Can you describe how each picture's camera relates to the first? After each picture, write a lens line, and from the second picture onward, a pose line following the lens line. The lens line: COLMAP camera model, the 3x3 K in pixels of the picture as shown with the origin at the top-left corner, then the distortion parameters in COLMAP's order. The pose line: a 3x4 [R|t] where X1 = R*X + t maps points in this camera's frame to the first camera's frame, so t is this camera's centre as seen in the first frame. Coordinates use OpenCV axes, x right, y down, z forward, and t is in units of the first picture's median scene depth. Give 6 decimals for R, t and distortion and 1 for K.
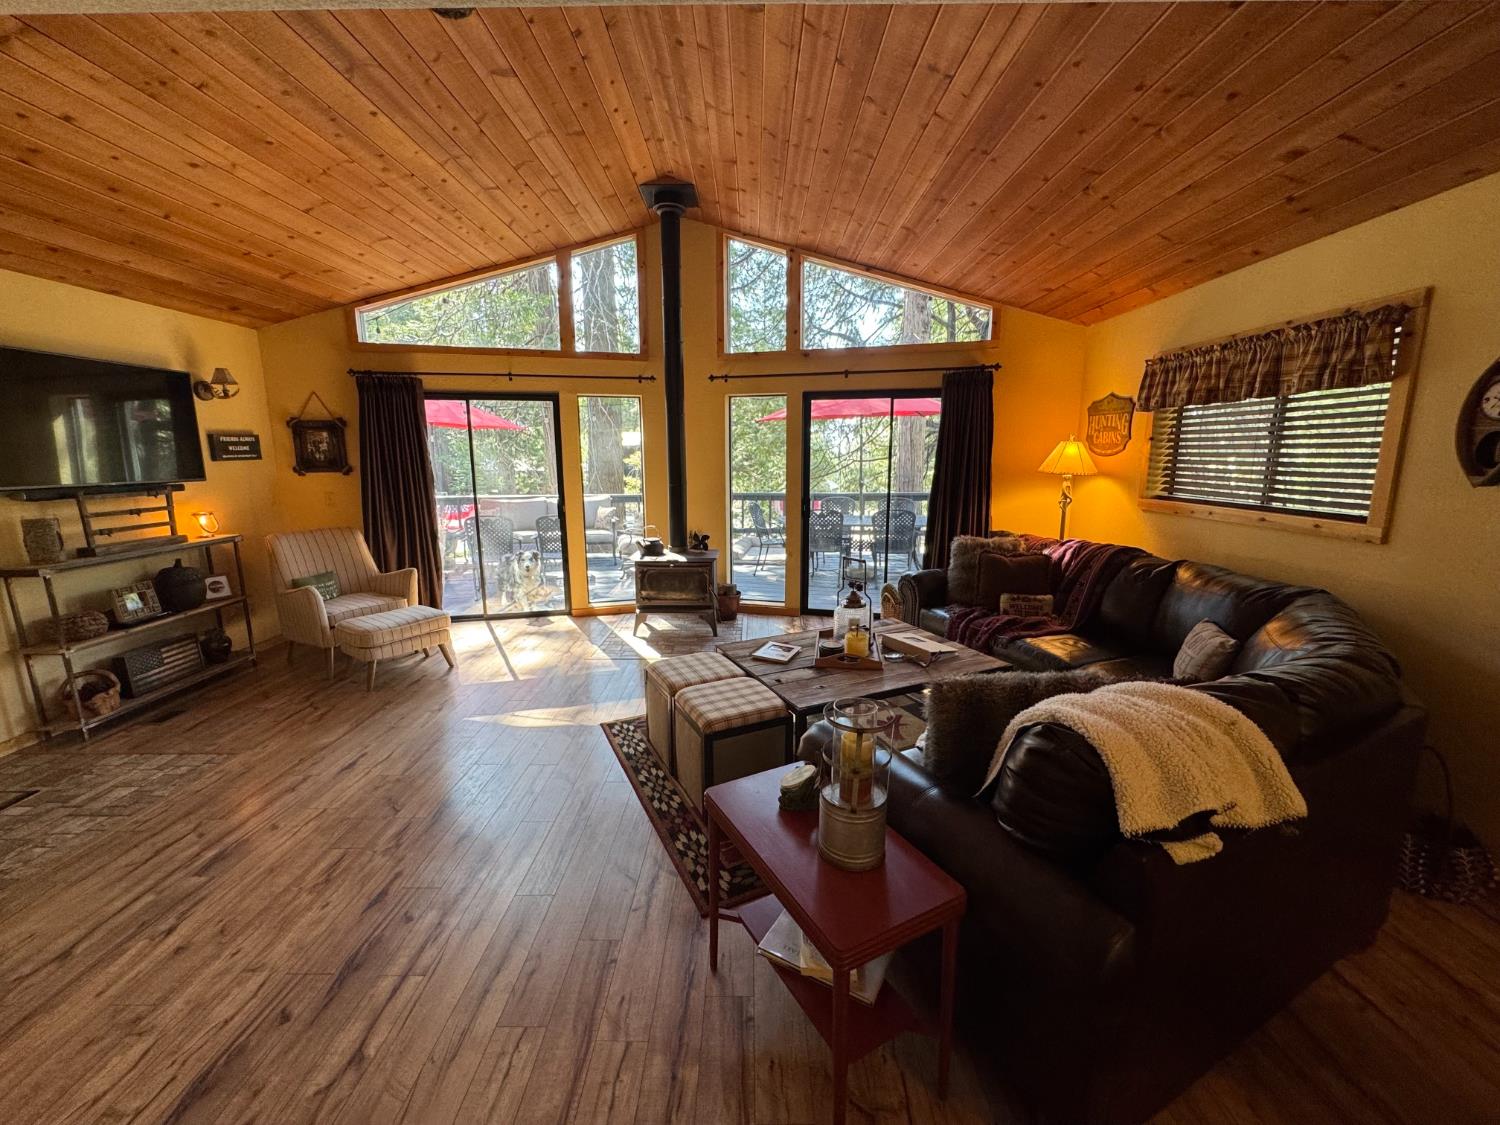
lens RADIAL K [[598.4, 0, 749.0], [0, 598.4, 561.9], [0, 0, 1]] dist [-0.003269, 0.000330]
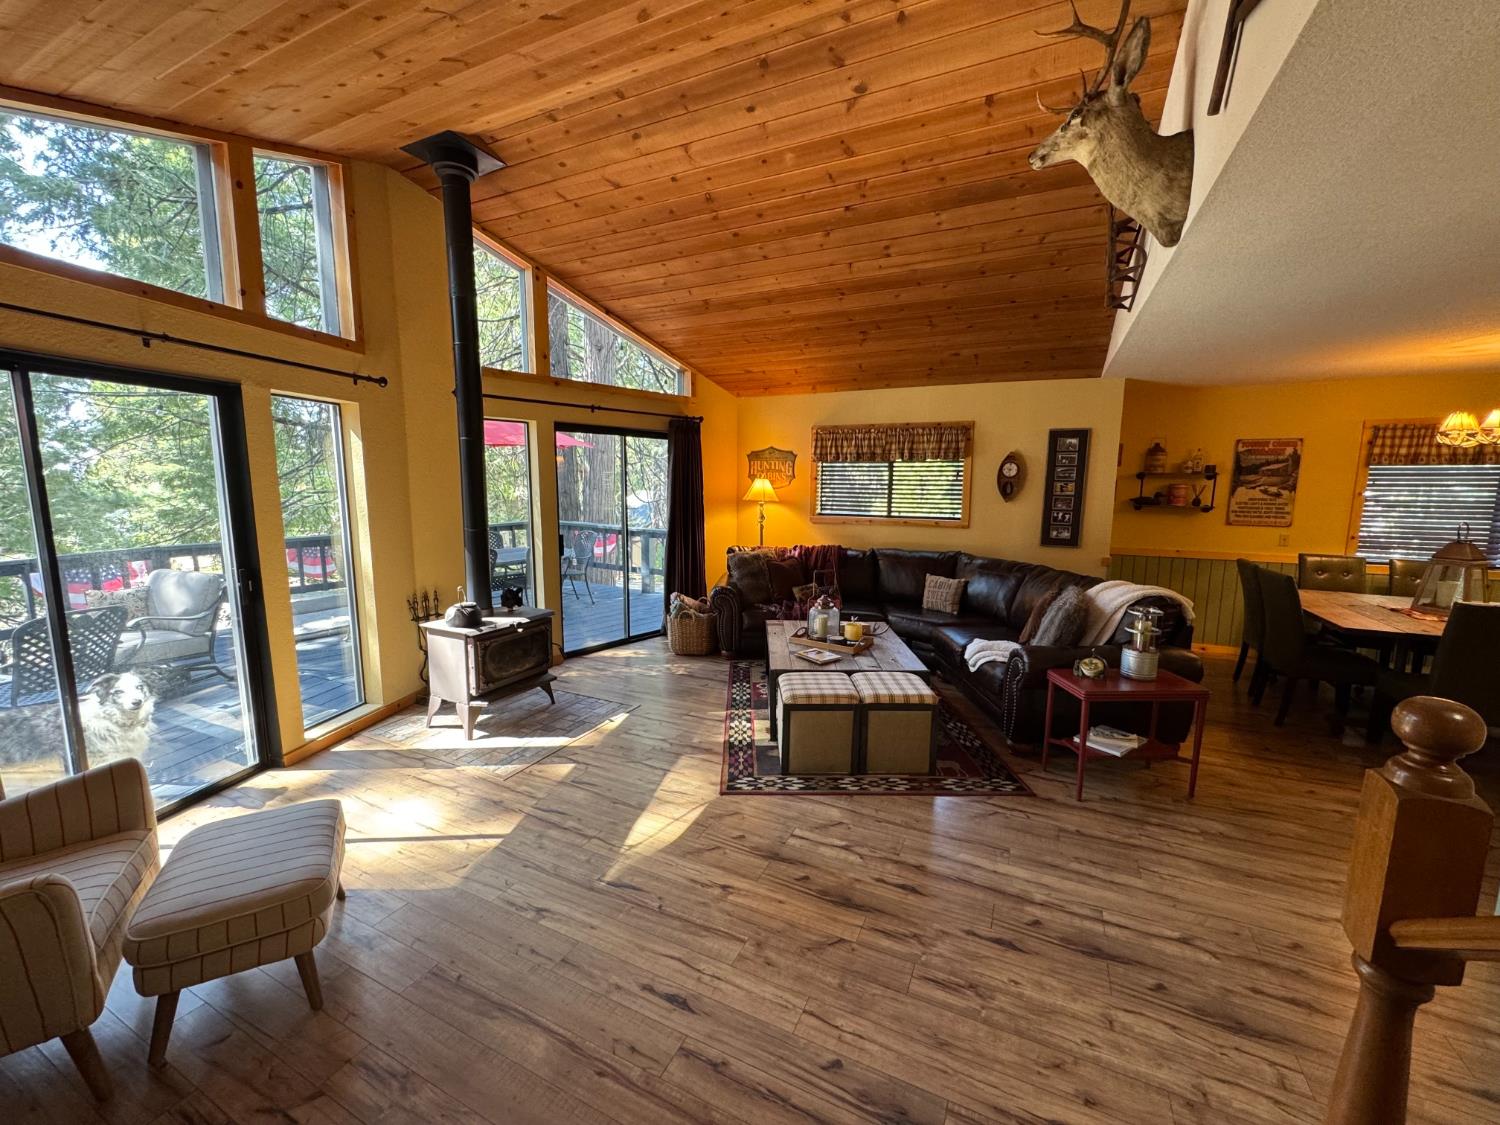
lens RADIAL K [[598.4, 0, 749.6], [0, 598.4, 562.4], [0, 0, 1]] dist [-0.003269, 0.000330]
pose [[0.432072, -0.117359, 0.894170, -0.711047], [0.153390, 0.986613, 0.055373, -0.080996], [-0.888699, 0.113231, 0.444289, 0.379624]]
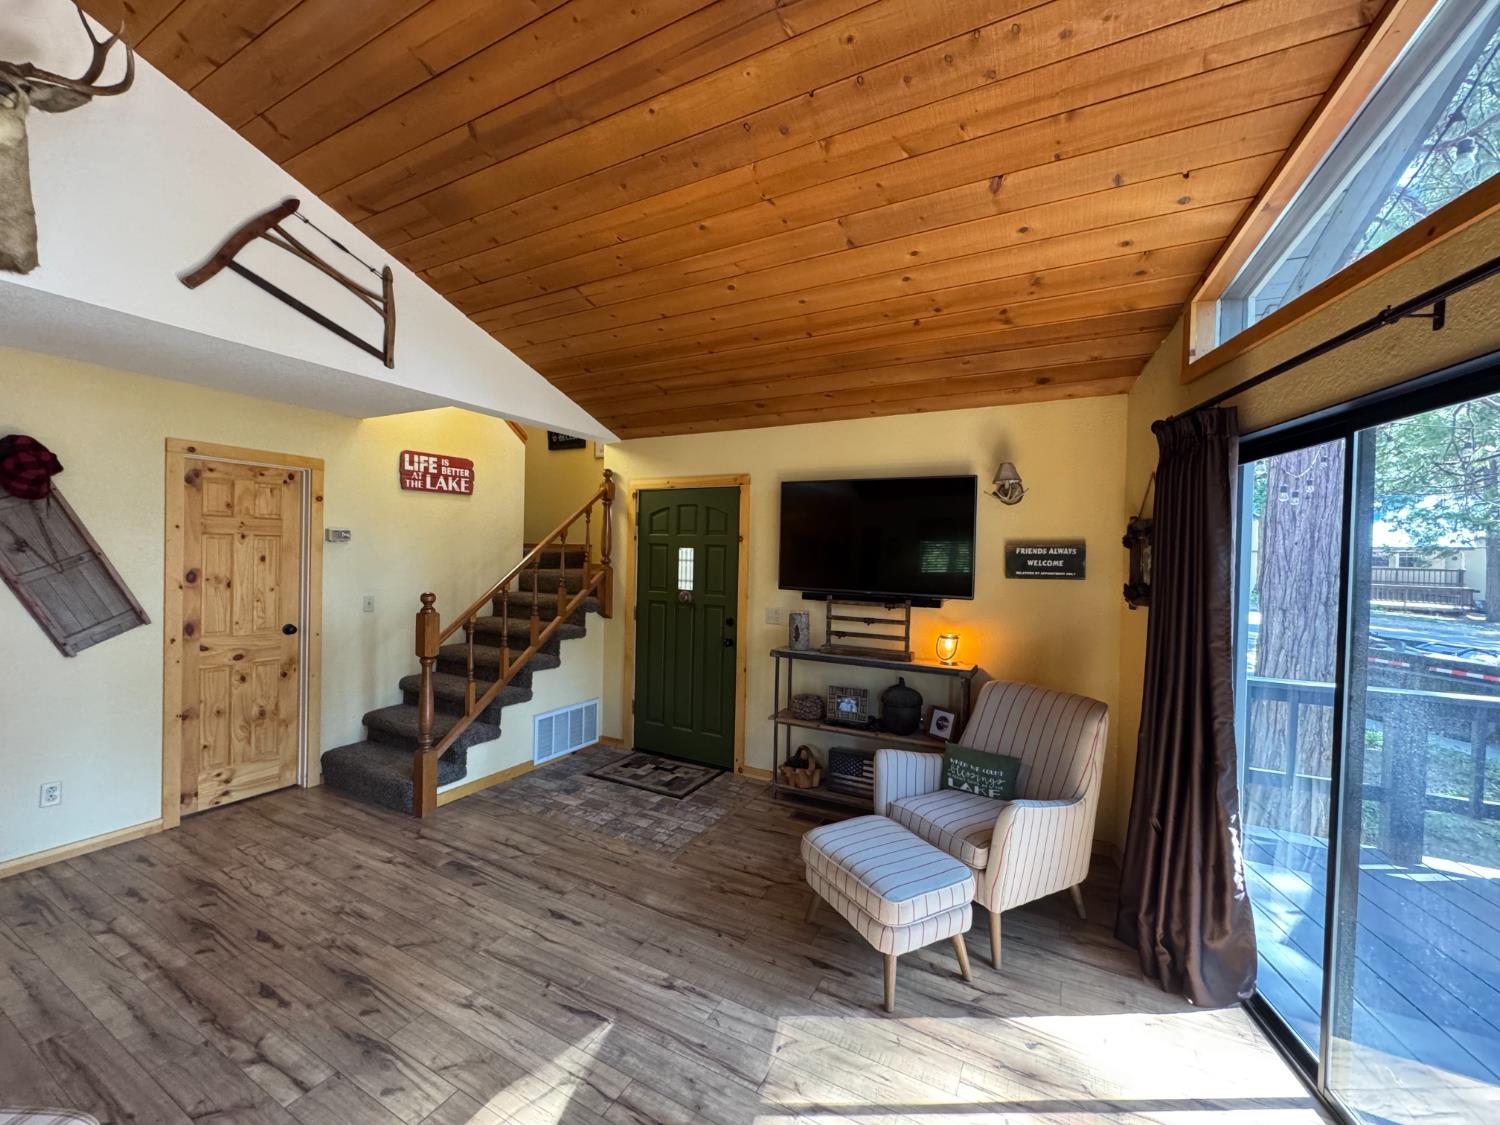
lens RADIAL K [[598.4, 0, 749.7], [0, 598.4, 561.4], [0, 0, 1]] dist [-0.003269, 0.000330]
pose [[-0.466498, 0.003378, -0.884516, -0.019640], [-0.180978, 0.978473, 0.099185, -0.187486], [0.865810, 0.206347, -0.455845, 0.958615]]
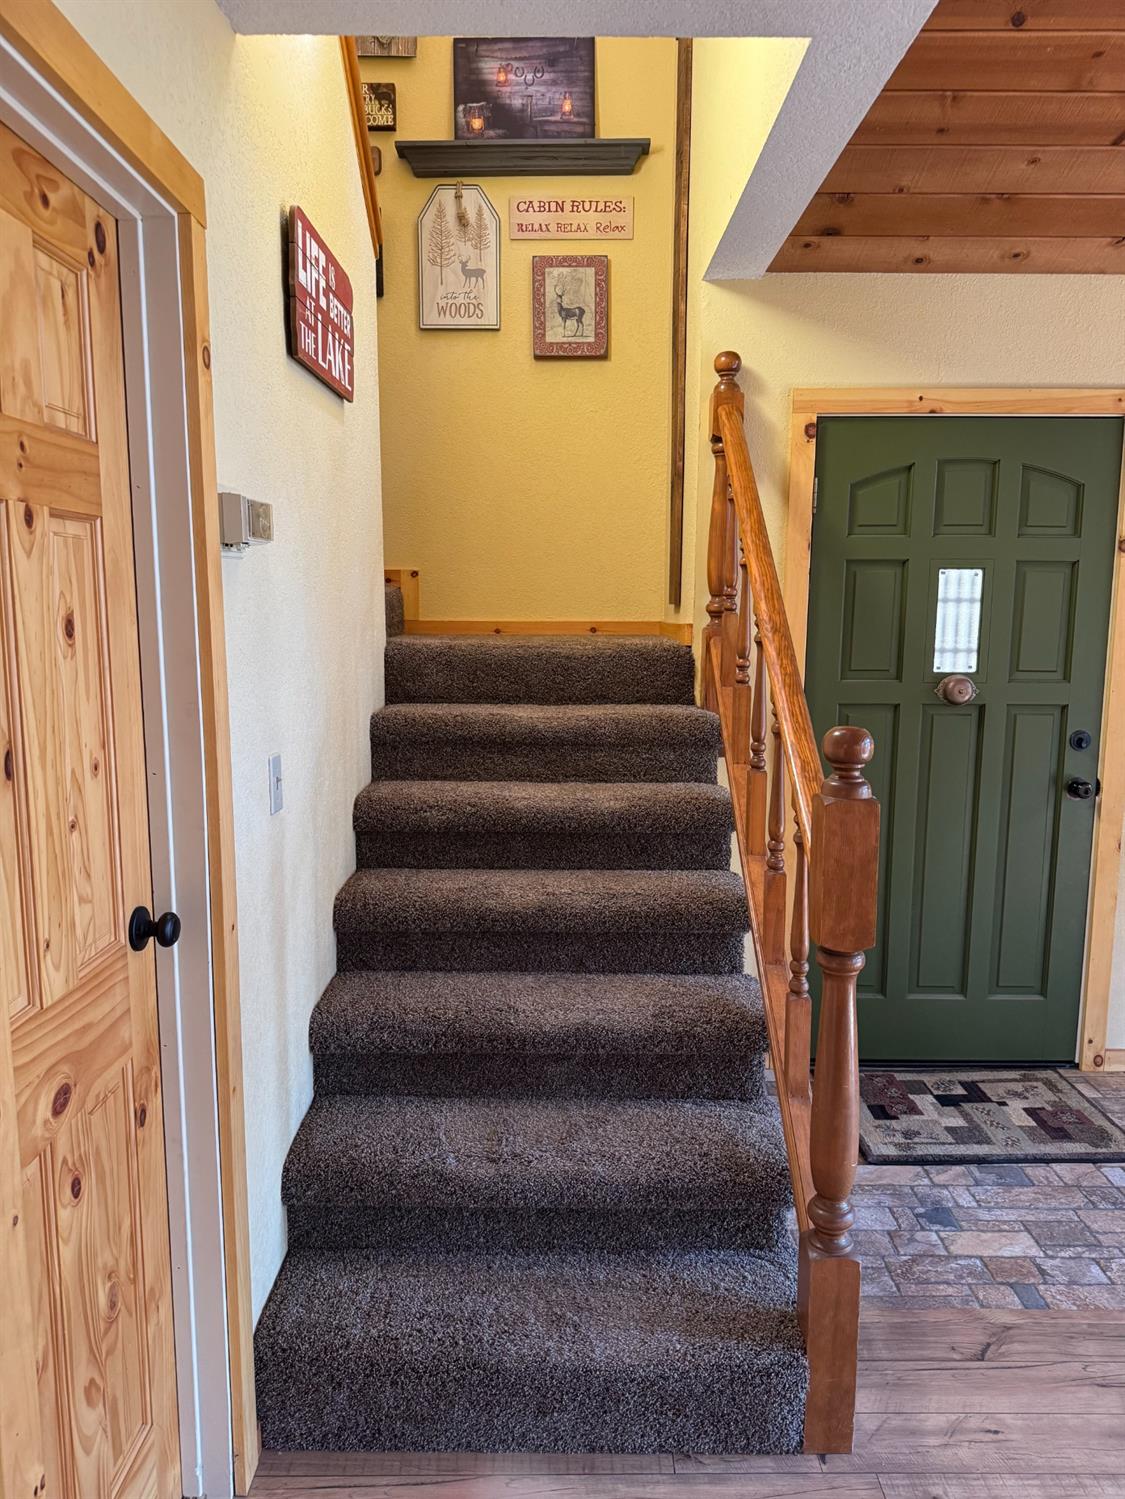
lens RADIAL K [[1053.7, 0, 574.6], [0, 1053.7, 757.4], [0, 0, 1]] dist [0.042771, -0.052966]
pose [[0.012014, 0.145879, -0.989230, -0.121982], [-0.183219, 0.972873, 0.141241, -0.028275], [0.982999, 0.179548, 0.038416, 0.181600]]
